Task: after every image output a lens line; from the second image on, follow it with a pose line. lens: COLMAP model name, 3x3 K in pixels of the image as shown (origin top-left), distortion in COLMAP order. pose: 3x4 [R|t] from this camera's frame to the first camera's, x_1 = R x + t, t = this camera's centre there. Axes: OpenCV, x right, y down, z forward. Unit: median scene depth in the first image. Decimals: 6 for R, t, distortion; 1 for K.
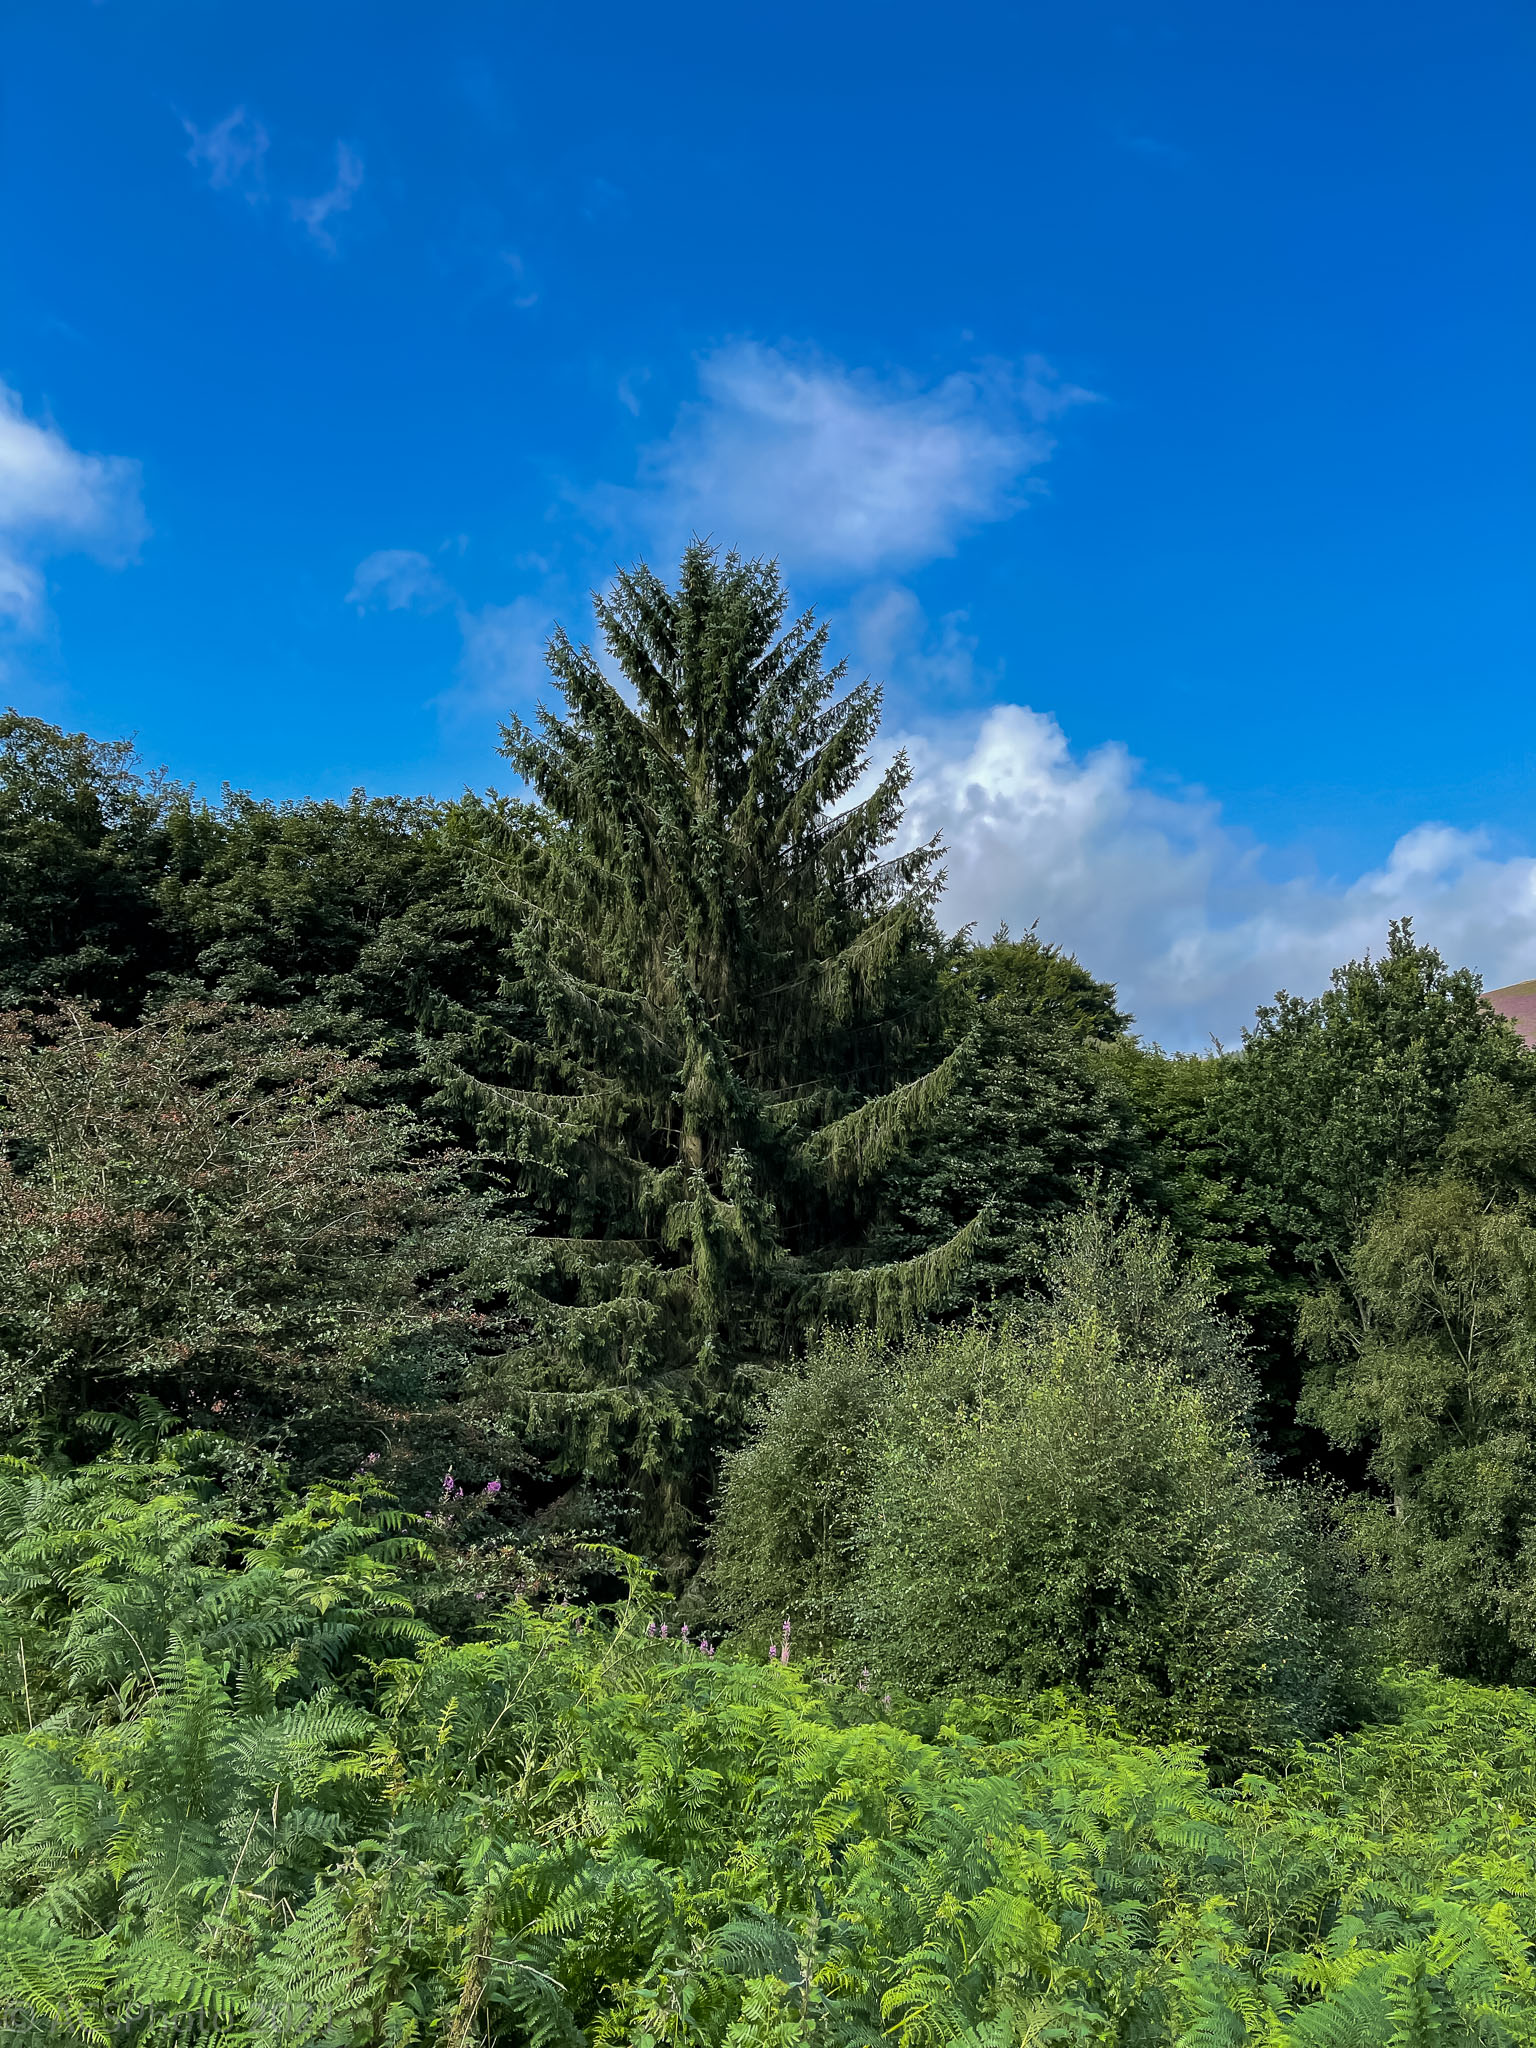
lens RADIAL K [[1587.6, 0, 771.7], [0, 1587.6, 1022.8], [0, 0, 1]] dist [0.047486, -0.037558]
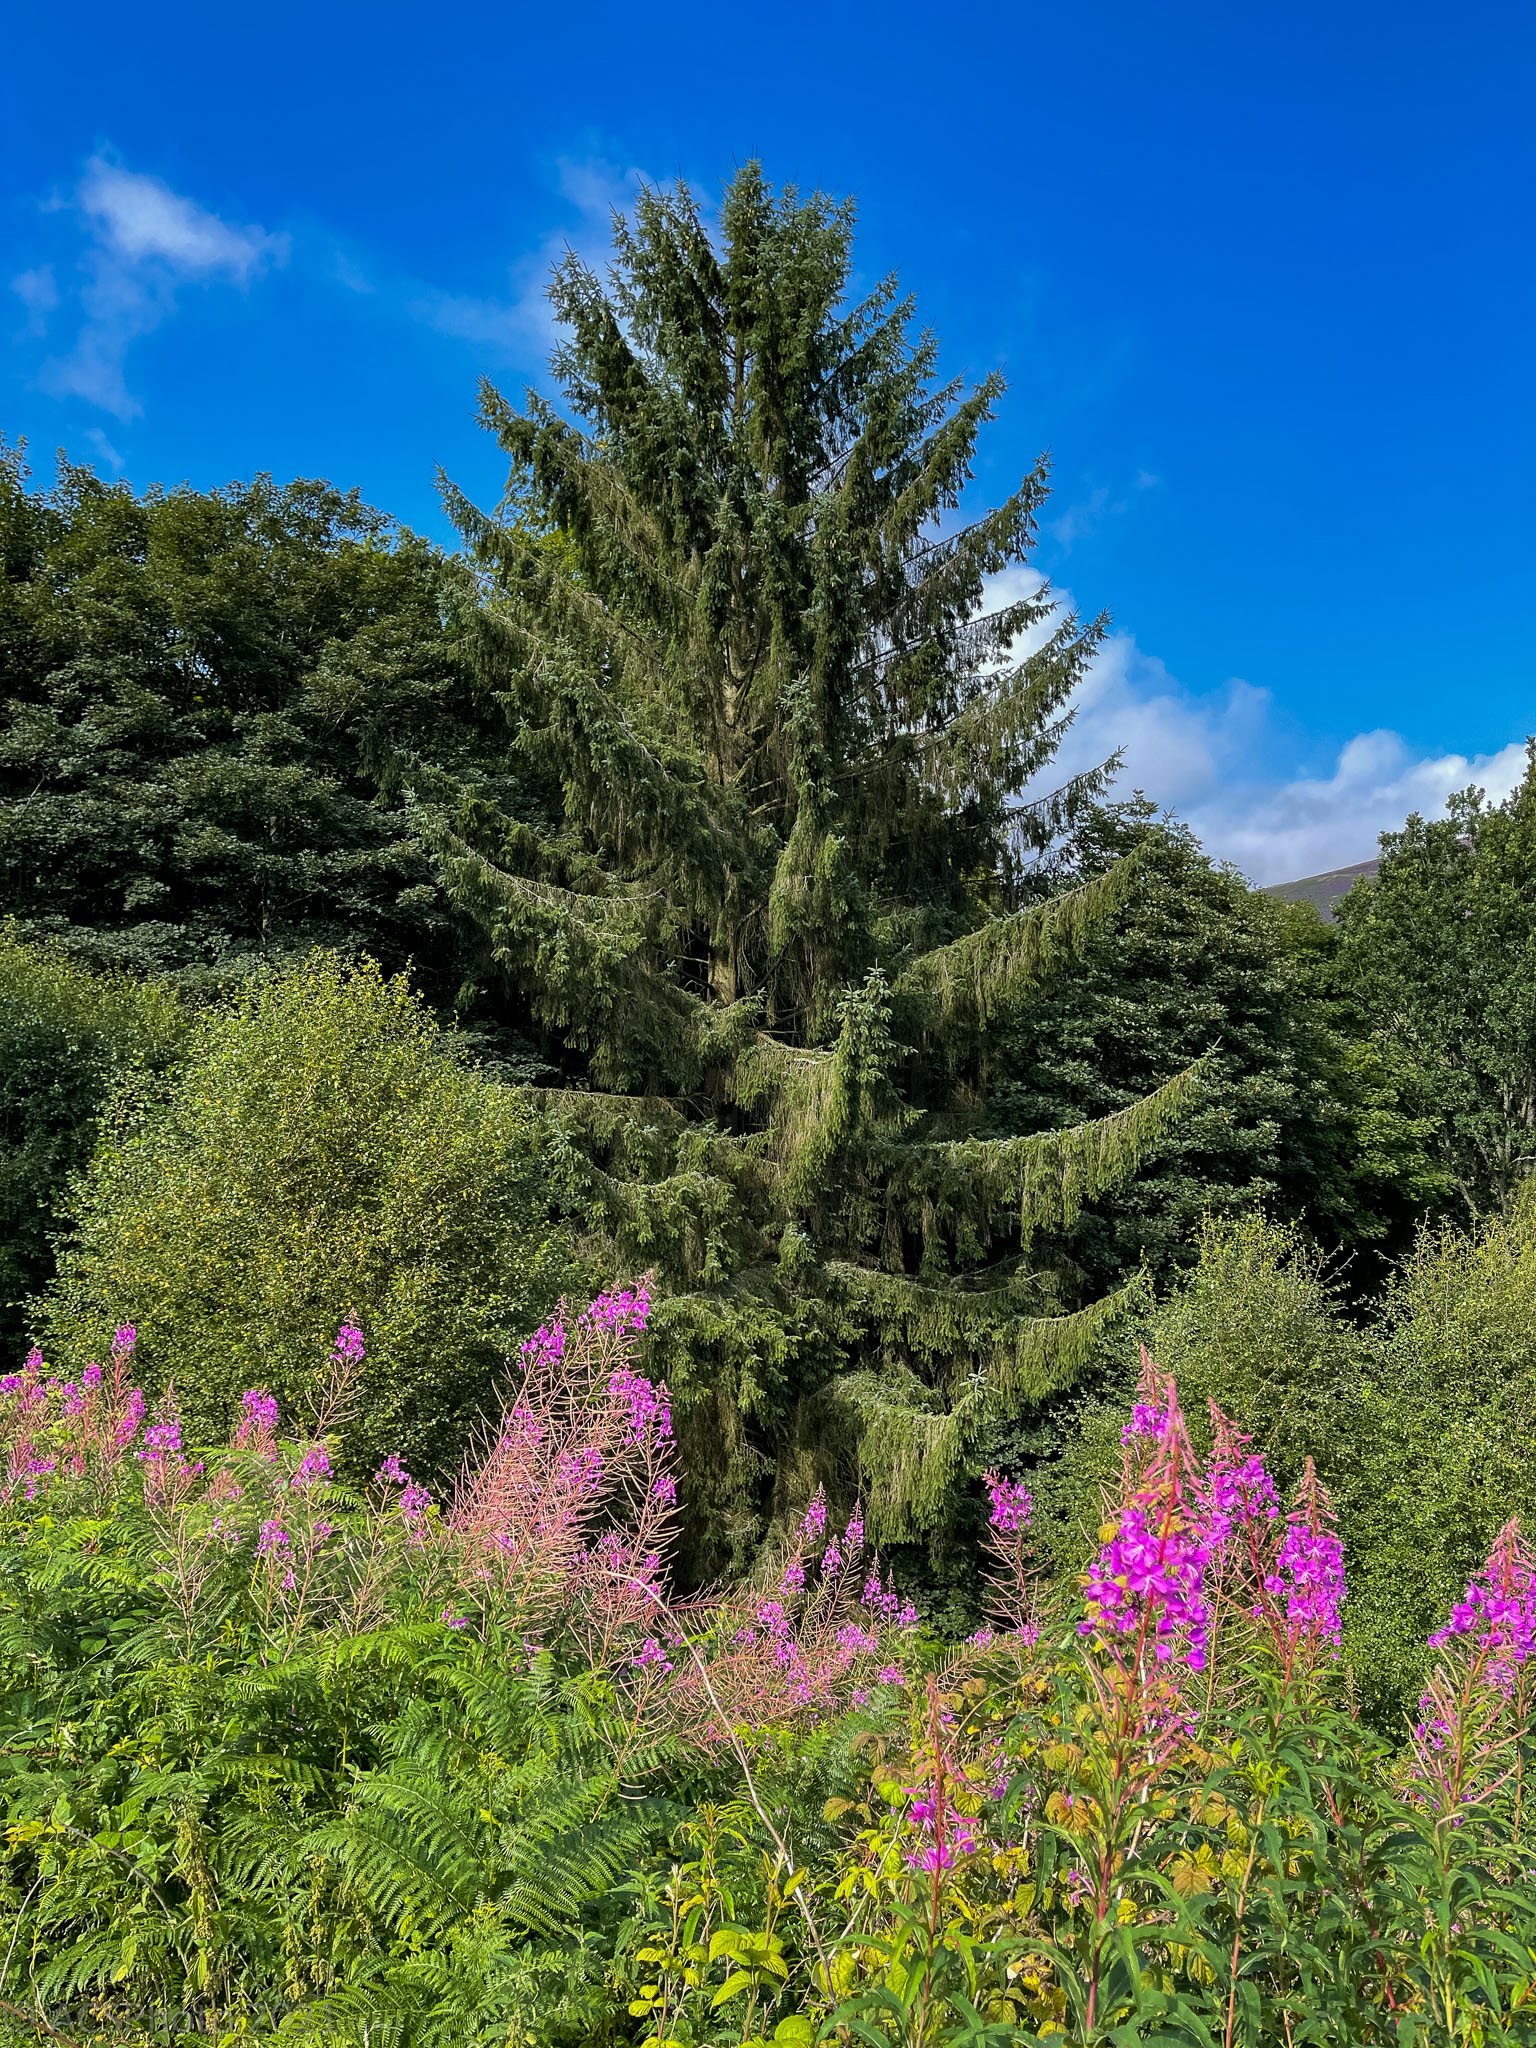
lens RADIAL K [[1587.6, 0, 764.3], [0, 1587.6, 1029.0], [0, 0, 1]] dist [0.047486, -0.037558]
pose [[0.987403, 0.025986, 0.156080, -0.166847], [-0.038200, 0.996393, 0.075774, 0.048668], [-0.153548, -0.080782, 0.984834, 0.270392]]
